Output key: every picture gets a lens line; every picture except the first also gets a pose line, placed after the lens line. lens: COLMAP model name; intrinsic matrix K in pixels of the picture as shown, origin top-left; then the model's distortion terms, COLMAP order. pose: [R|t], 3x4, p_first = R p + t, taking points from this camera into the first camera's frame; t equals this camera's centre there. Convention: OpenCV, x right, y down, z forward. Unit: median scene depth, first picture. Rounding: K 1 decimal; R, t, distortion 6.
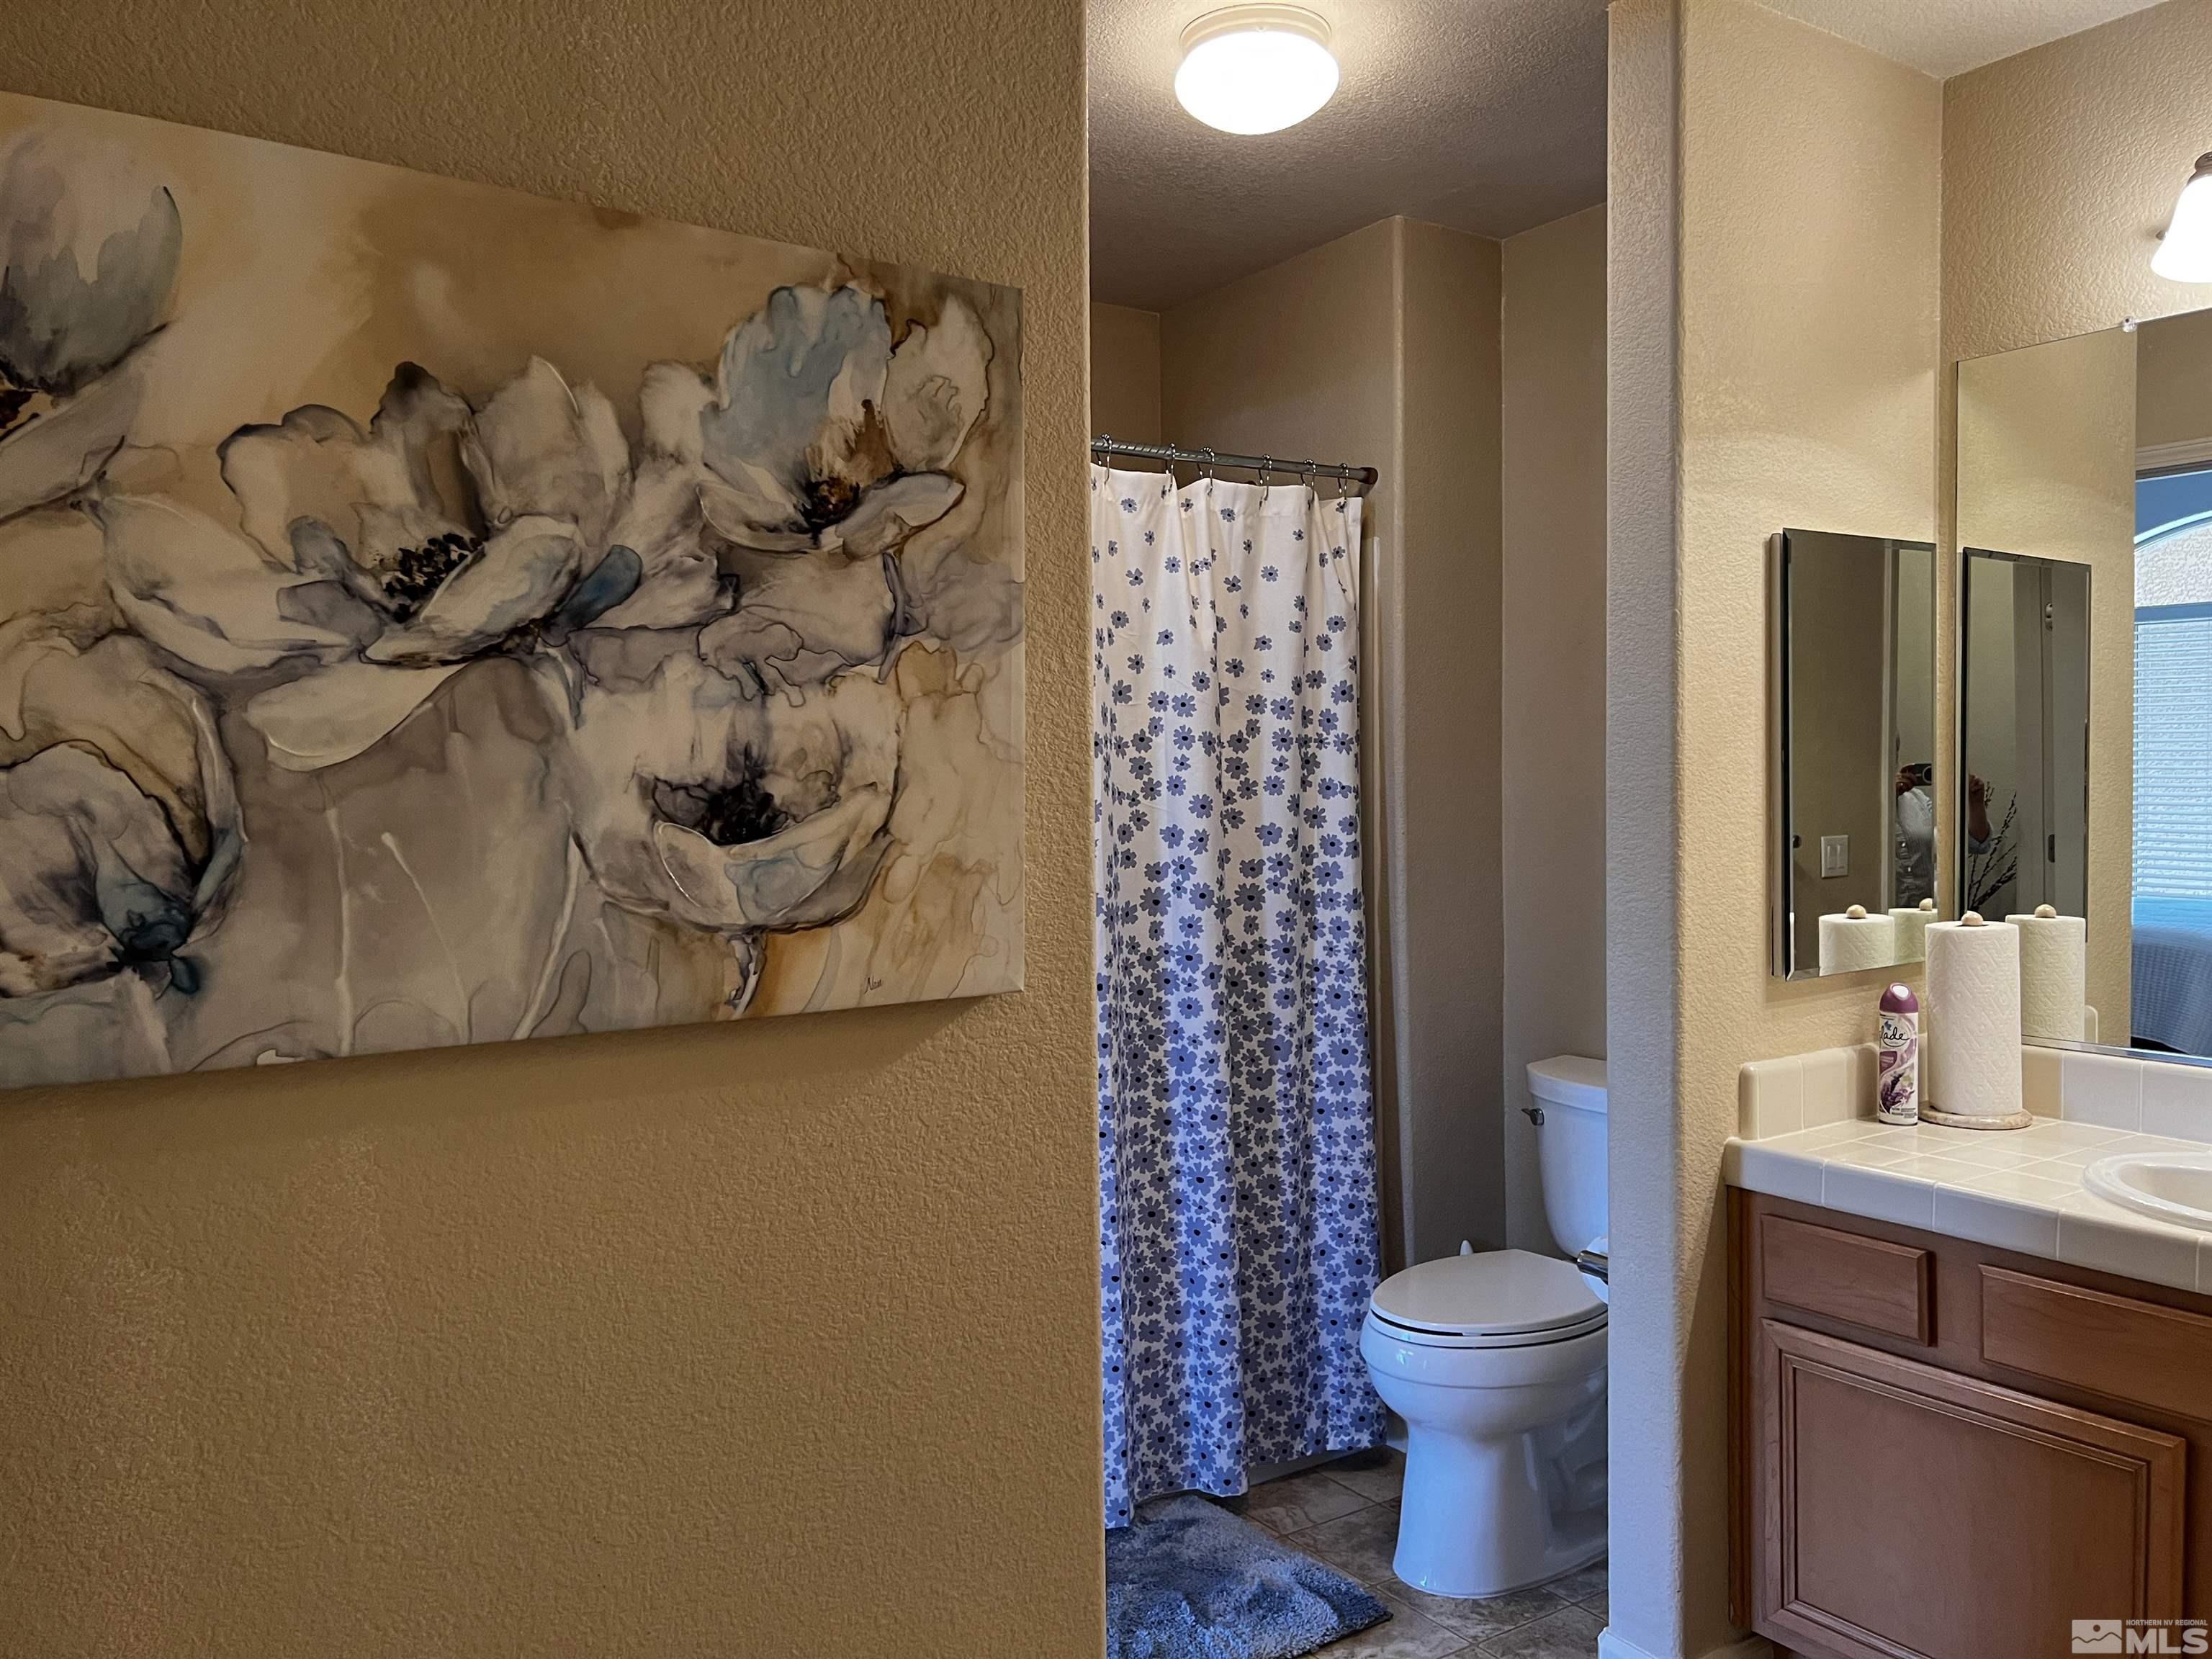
lens RADIAL K [[1654.4, 0, 1102.5], [0, 1654.4, 823.2], [0, 0, 1]] dist [0.049391, -0.060319]
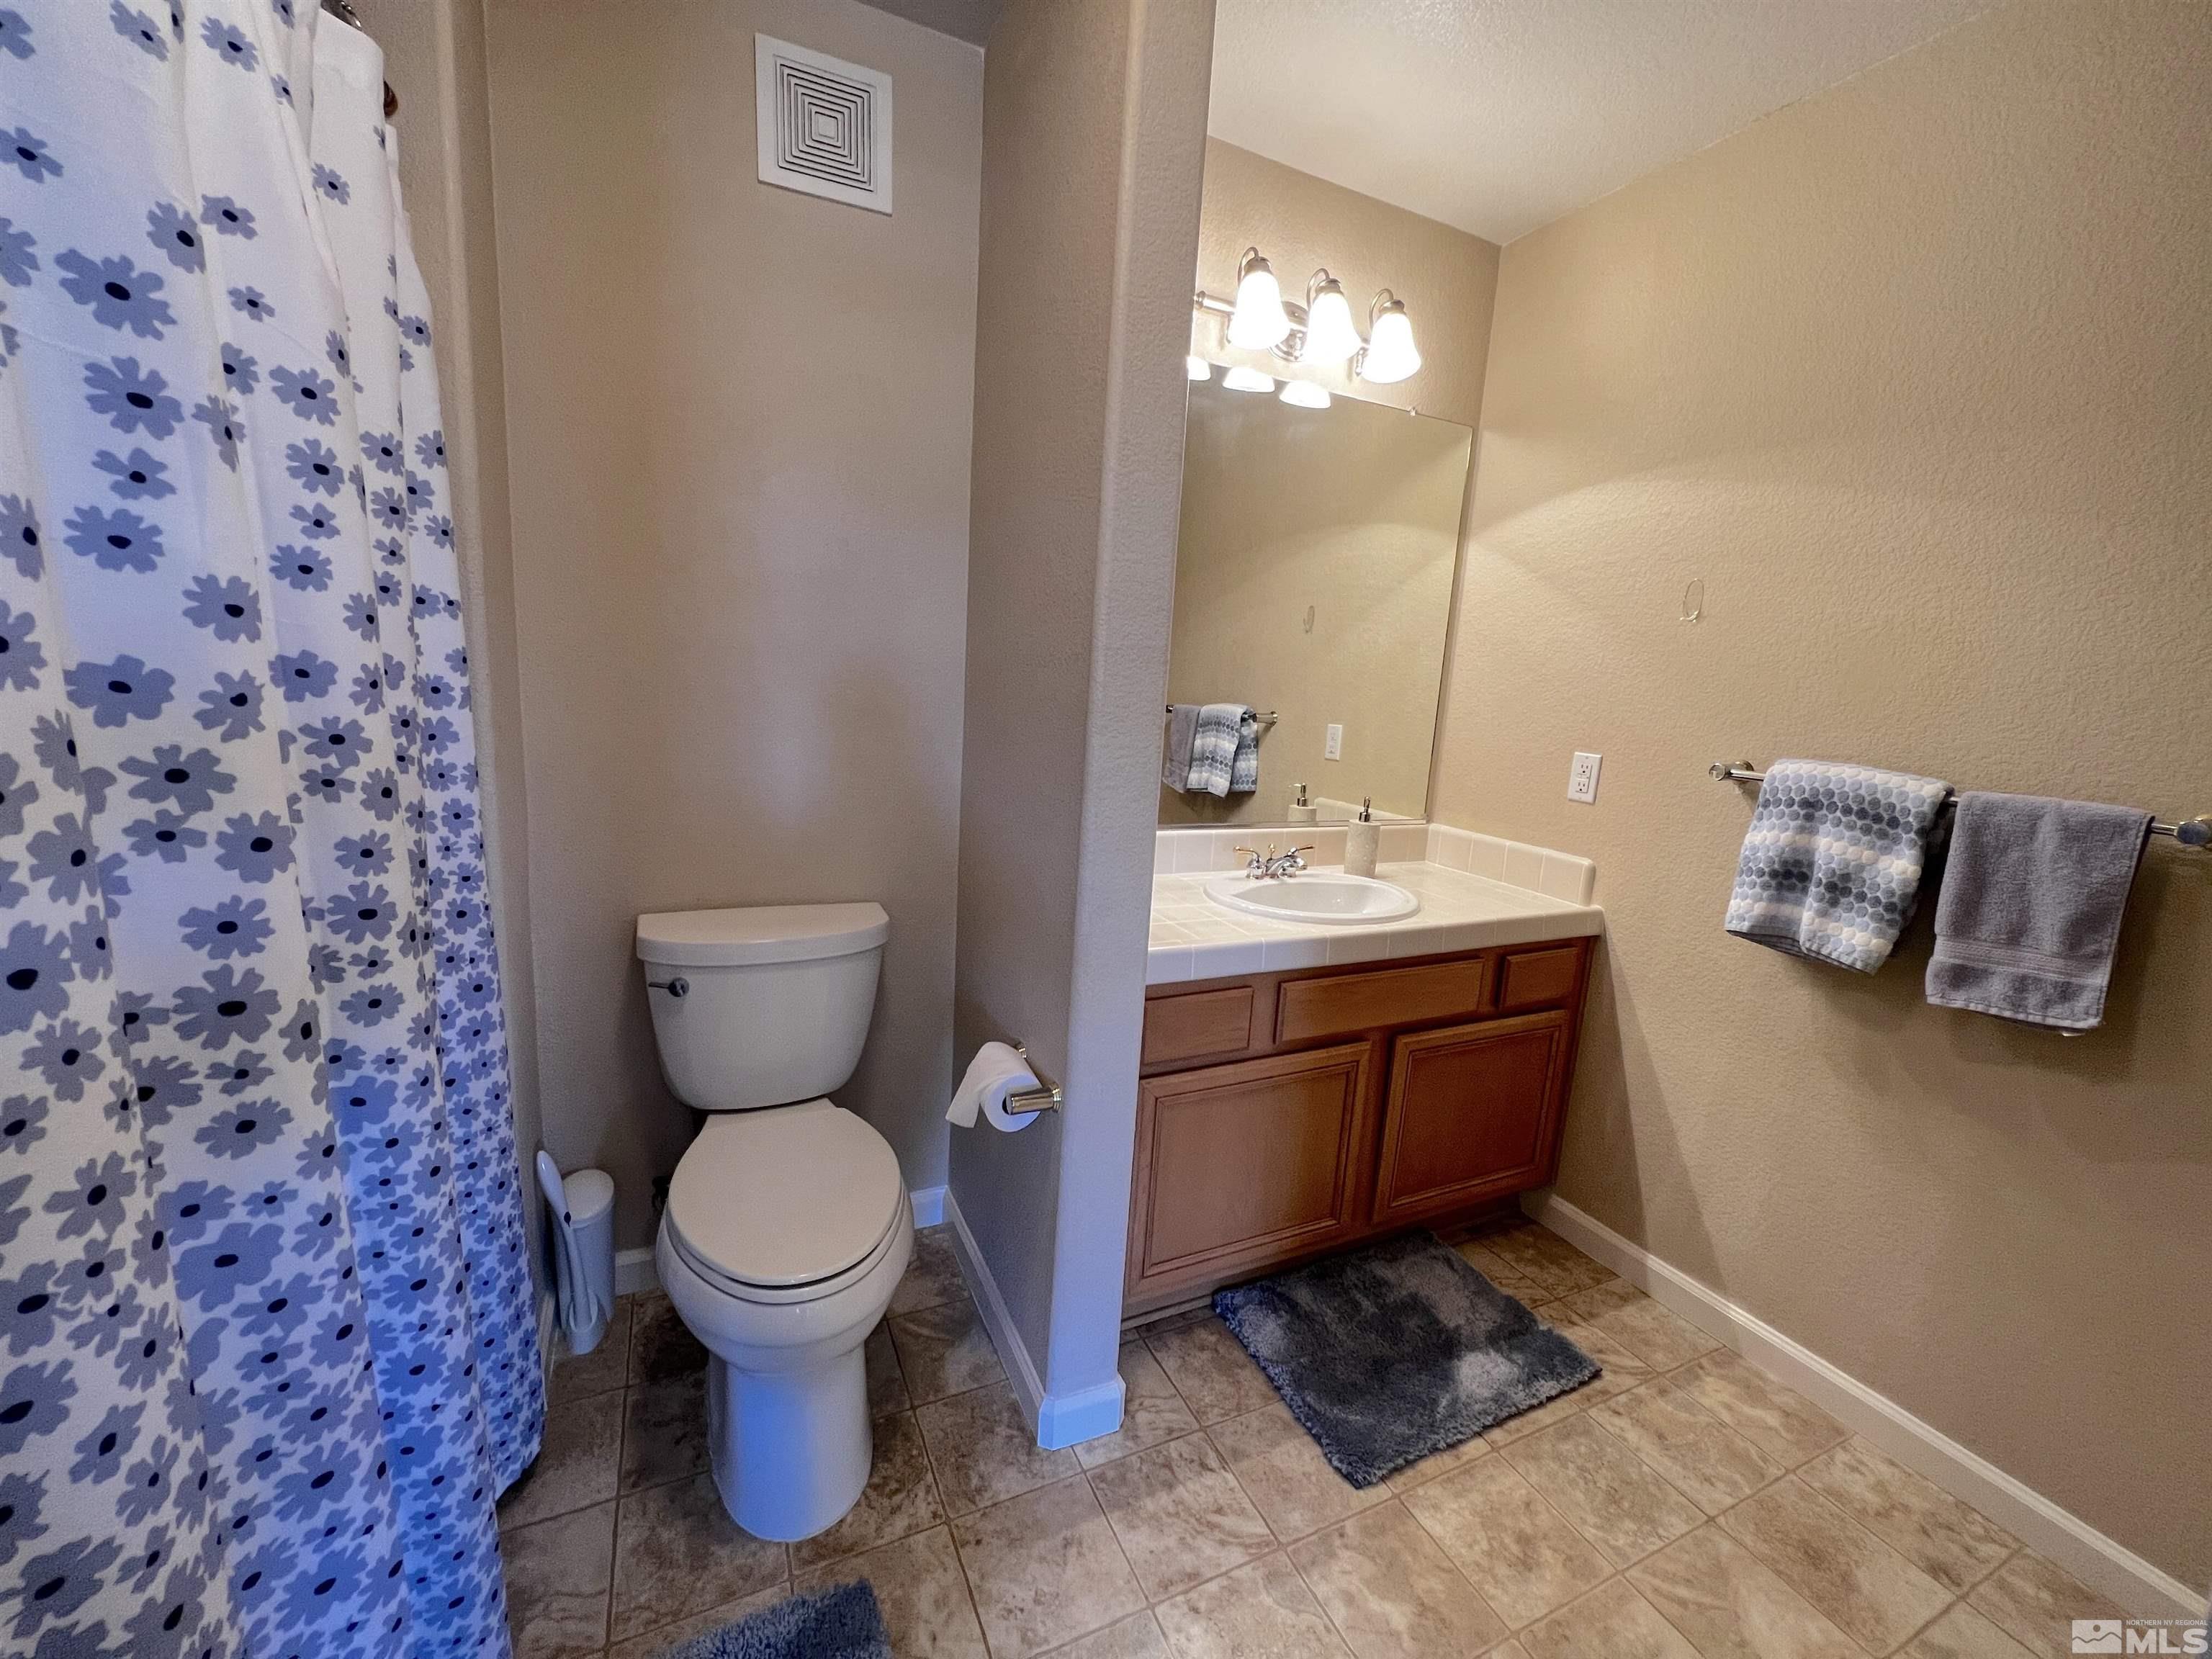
lens RADIAL K [[884.8, 0, 1094.6], [0, 884.8, 829.6], [0, 0, 1]] dist [-0.002283, 0.000633]
pose [[0.157469, -0.152445, 0.975686, -0.168978], [-0.031270, 0.986748, 0.159220, 0.003500], [-0.987029, -0.055582, 0.150615, 0.692750]]
